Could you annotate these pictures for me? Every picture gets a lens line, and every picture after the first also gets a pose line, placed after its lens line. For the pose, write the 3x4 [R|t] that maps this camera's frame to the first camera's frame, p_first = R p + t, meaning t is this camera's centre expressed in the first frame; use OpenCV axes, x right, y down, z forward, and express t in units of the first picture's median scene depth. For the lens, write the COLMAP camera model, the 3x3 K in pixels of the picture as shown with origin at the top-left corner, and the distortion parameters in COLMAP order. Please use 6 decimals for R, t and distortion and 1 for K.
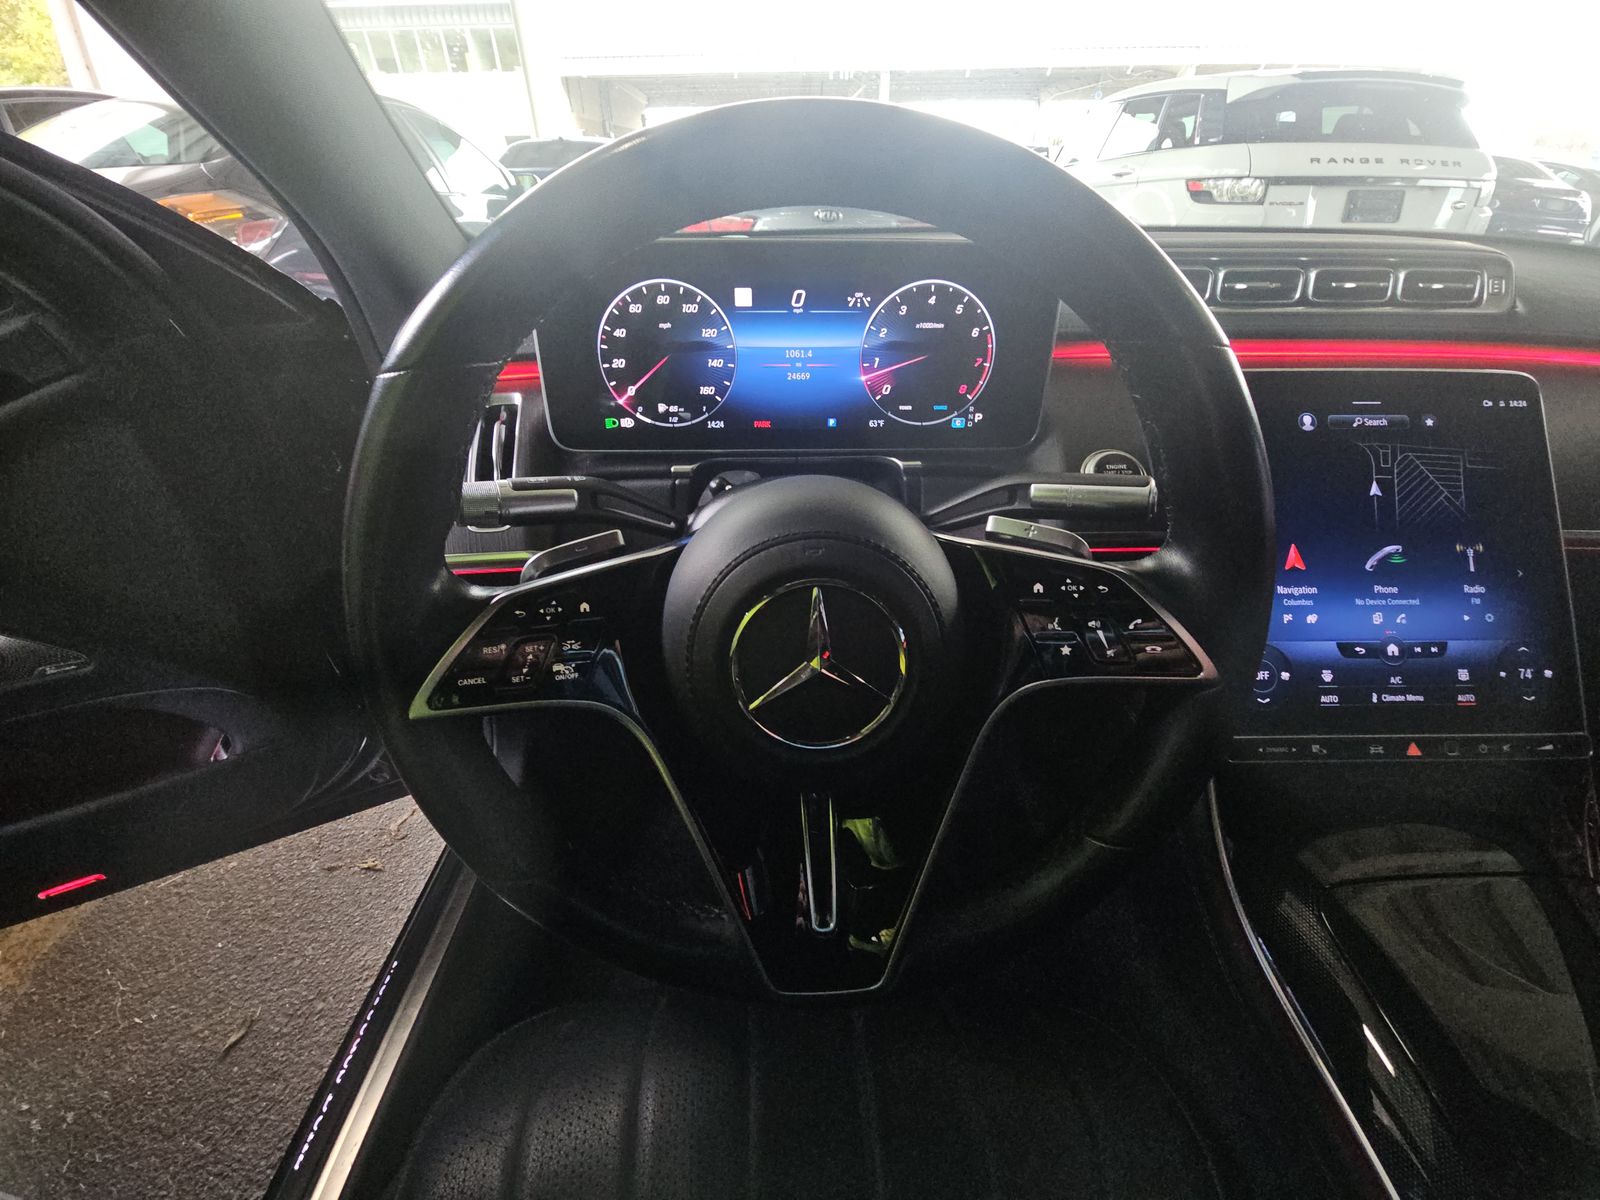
lens RADIAL K [[648.0, 0, 799.8], [0, 648.0, 596.5], [0, 0, 1]] dist [0.009513, -0.007464]
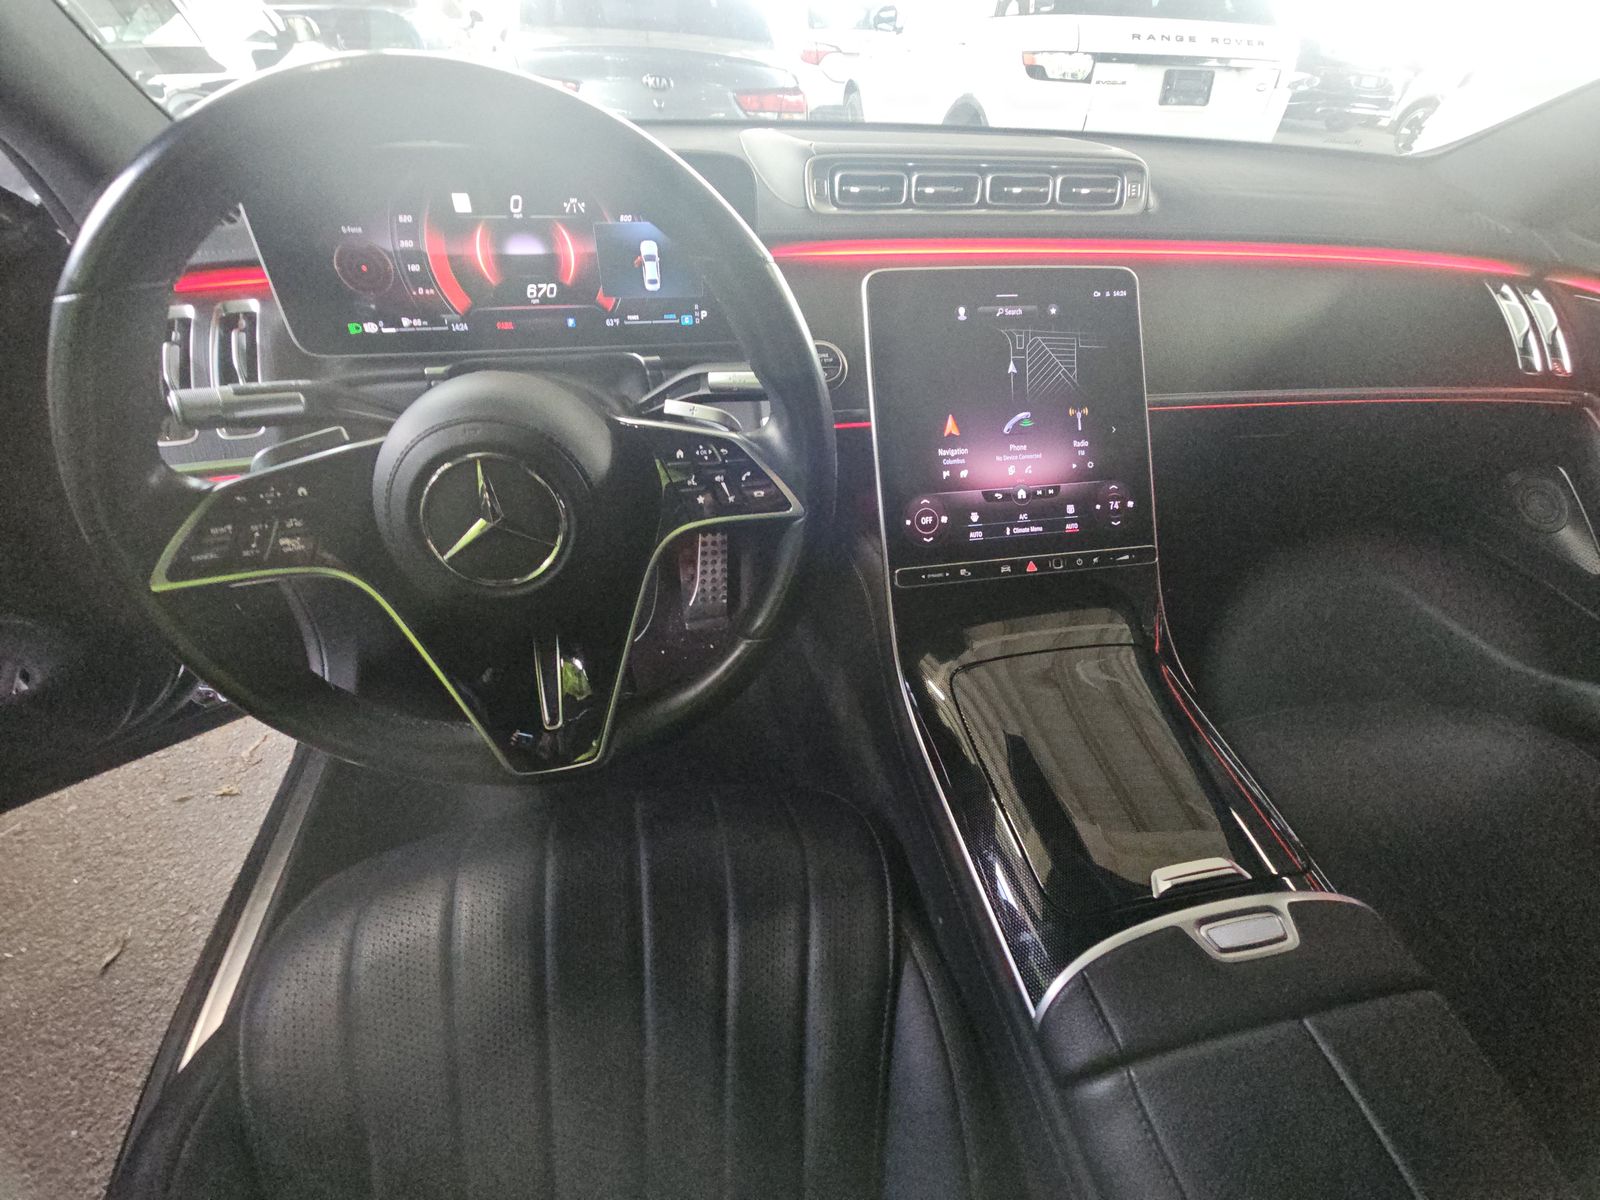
lens RADIAL K [[648.0, 0, 799.8], [0, 648.0, 596.5], [0, 0, 1]] dist [0.009513, -0.007464]
pose [[0.984669, -0.089220, 0.149887, 0.244032], [0.066409, 0.986325, 0.150839, 0.056611], [-0.161296, -0.138573, 0.977129, -0.231312]]
